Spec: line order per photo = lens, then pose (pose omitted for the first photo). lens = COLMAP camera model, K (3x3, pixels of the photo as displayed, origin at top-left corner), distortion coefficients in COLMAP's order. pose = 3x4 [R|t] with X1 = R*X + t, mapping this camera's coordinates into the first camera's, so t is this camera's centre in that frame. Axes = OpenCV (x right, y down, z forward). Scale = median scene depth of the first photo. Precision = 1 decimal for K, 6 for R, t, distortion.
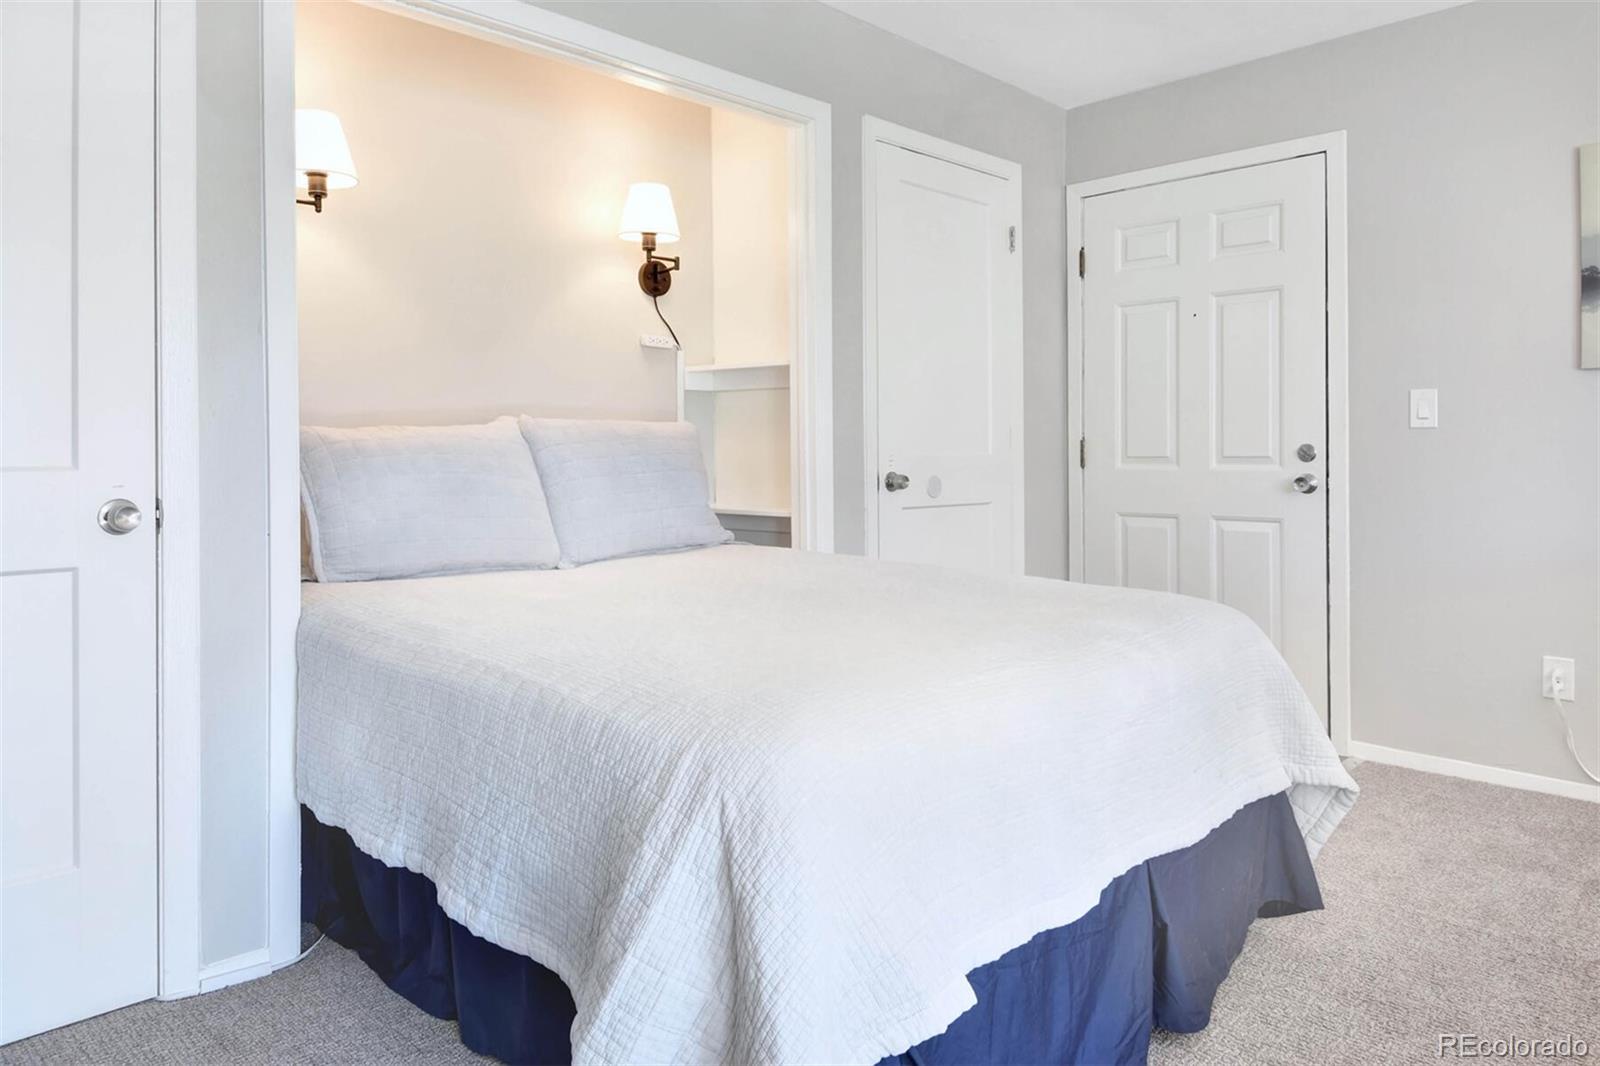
lens RADIAL K [[1085.4, 0, 799.4], [0, 1085.4, 464.1], [0, 0, 1]] dist [0.020288, -0.000125]
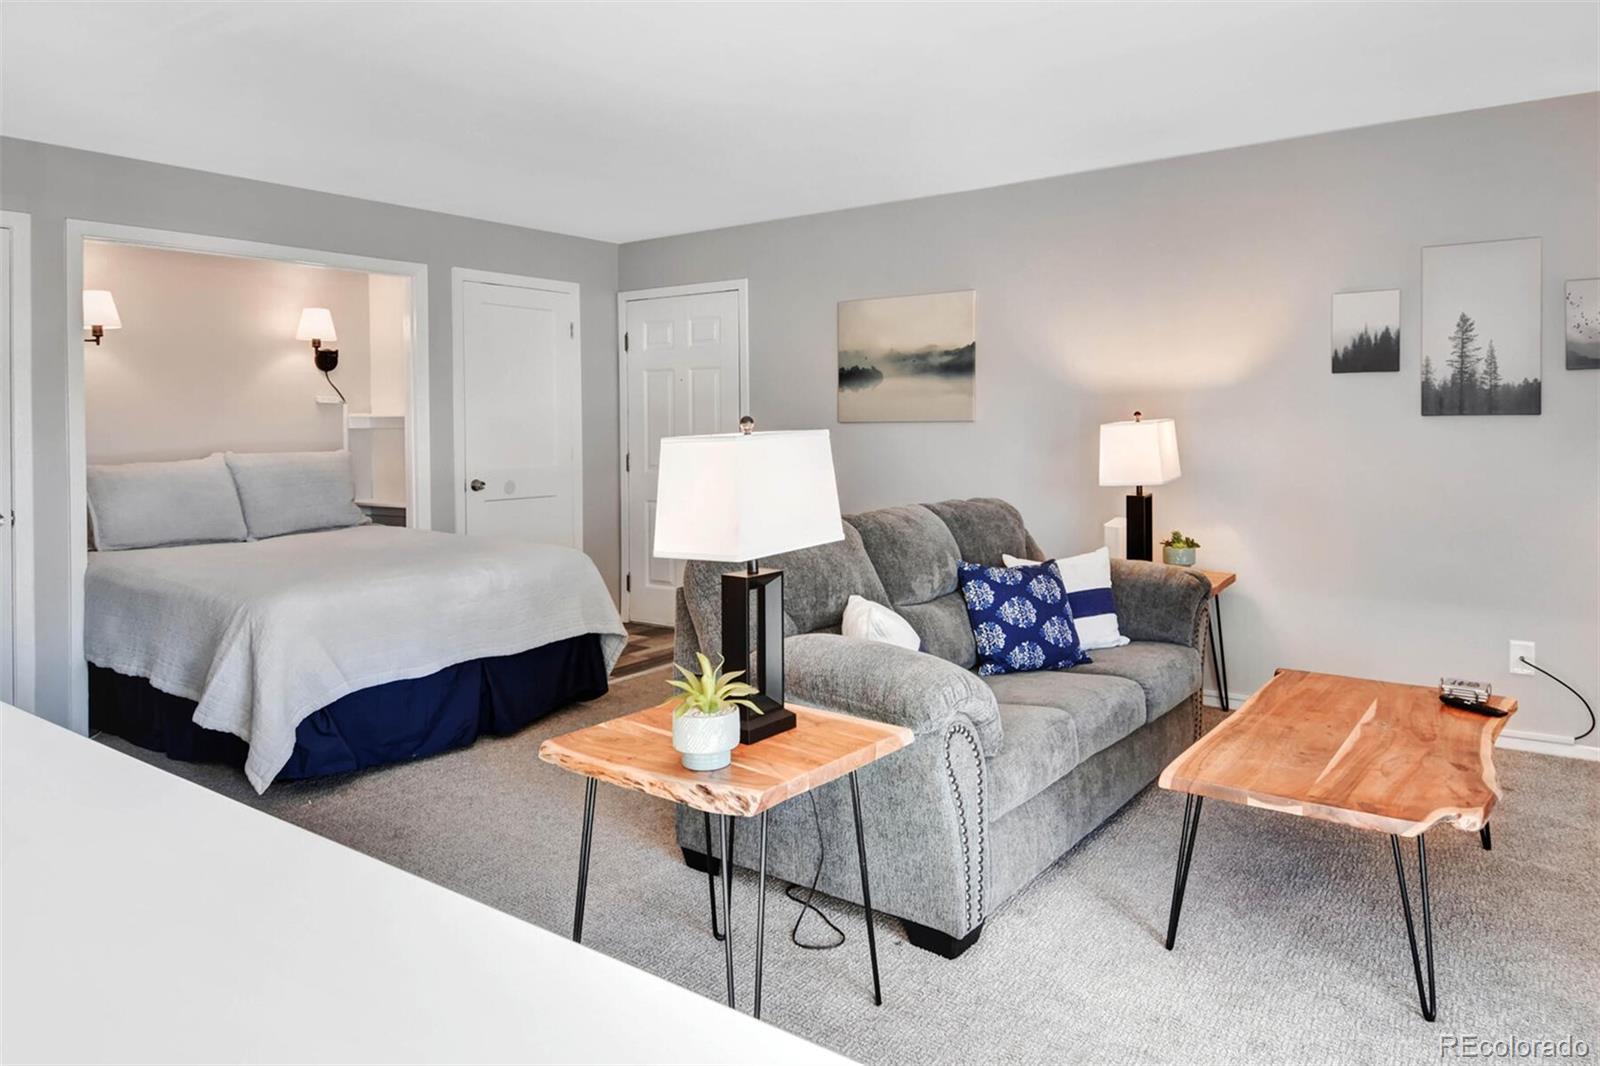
lens RADIAL K [[1098.4, 0, 828.0], [0, 1098.4, 432.4], [0, 0, 1]] dist [0.000402, -0.006202]
pose [[0.987600, -0.006733, 0.156849, 0.392227], [0.007002, 0.999975, -0.001164, -0.065578], [-0.156837, 0.002248, 0.987622, -0.823968]]
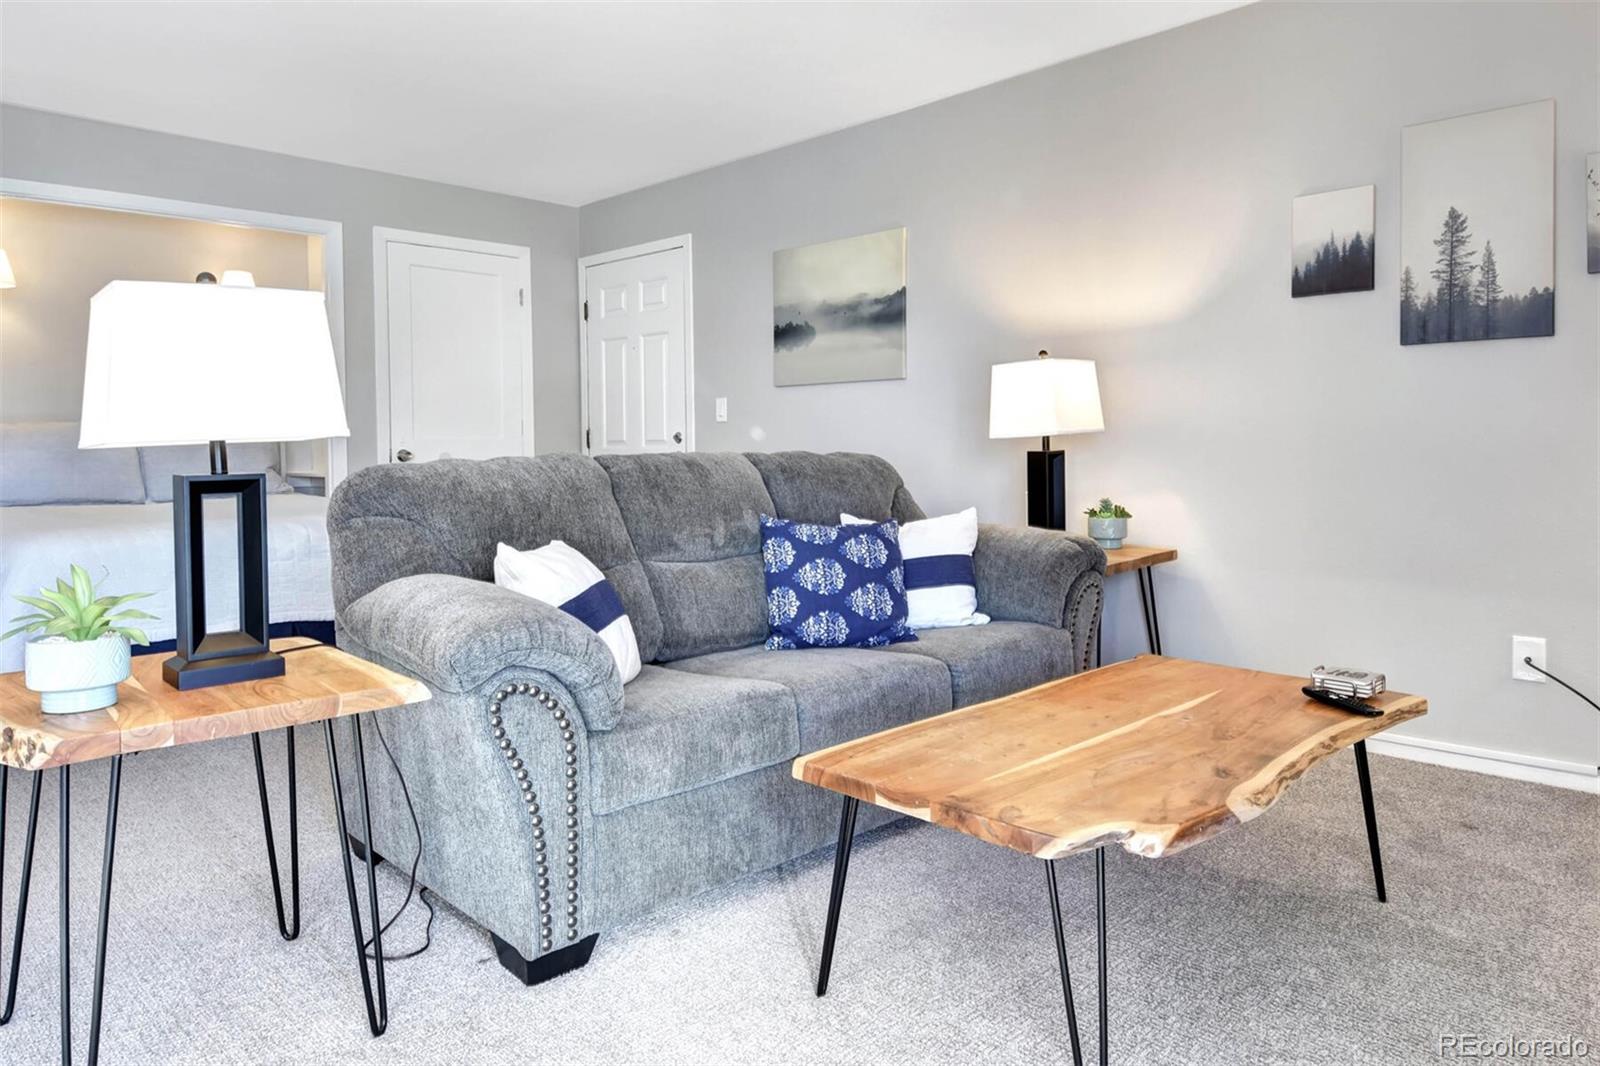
lens RADIAL K [[1092.3, 0, 838.8], [0, 1092.3, 470.5], [0, 0, 1]] dist [0.008301, -0.000485]
pose [[0.999875, -0.005593, -0.014756, 0.824952], [0.005731, 0.999940, 0.009317, 0.028830], [0.014703, -0.009401, 0.999848, -0.650268]]
